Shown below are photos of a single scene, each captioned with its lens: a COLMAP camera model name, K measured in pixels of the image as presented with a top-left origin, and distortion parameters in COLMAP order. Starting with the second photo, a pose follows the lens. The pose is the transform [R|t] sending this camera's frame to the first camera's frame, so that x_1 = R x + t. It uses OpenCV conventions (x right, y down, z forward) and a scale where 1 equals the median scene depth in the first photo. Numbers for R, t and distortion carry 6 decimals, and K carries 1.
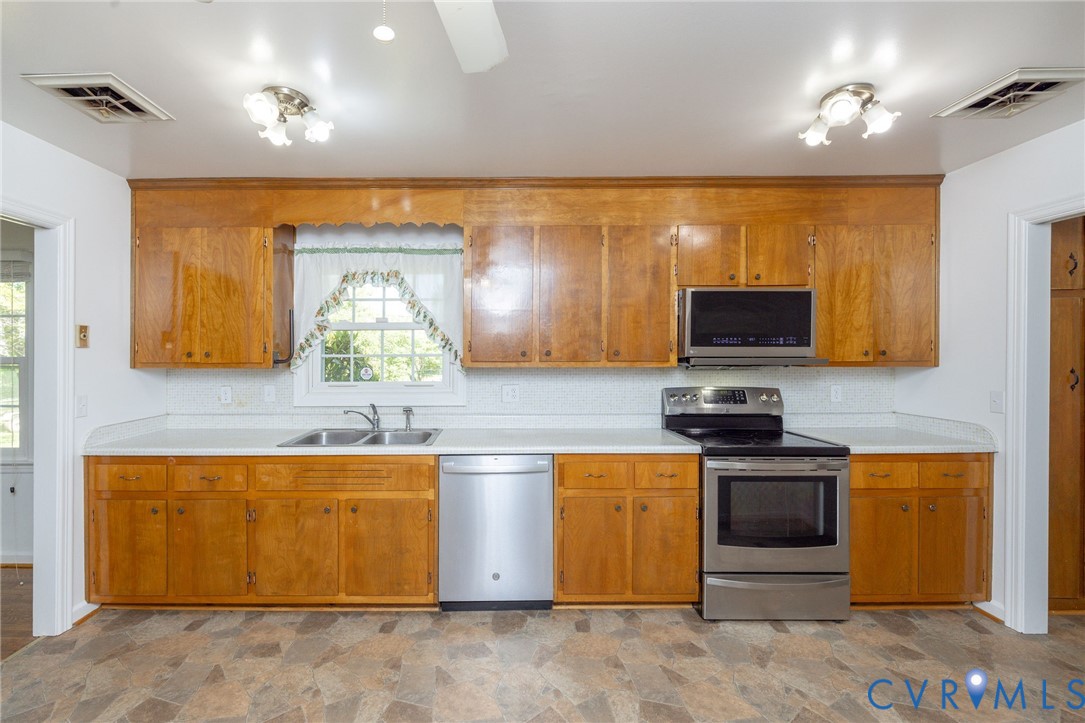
lens RADIAL K [[465.9, 0, 507.6], [0, 465.9, 352.3], [0, 0, 1]] dist [-0.000014, -0.000136]
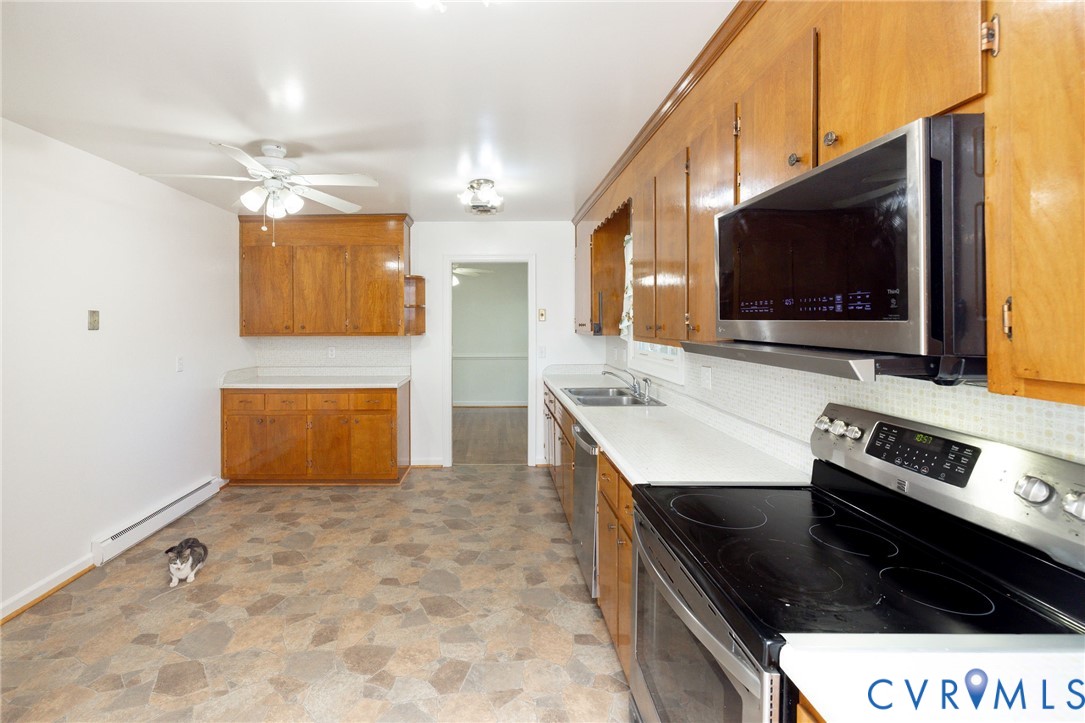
lens RADIAL K [[490.4, 0, 496.6], [0, 490.4, 321.3], [0, 0, 1]] dist [-0.012555, 0.000346]
pose [[0.003933, 0.002791, -0.999988, 0.972918], [0.005921, 0.999979, 0.002814, -0.014272], [0.999975, -0.005932, 0.003916, 0.751116]]
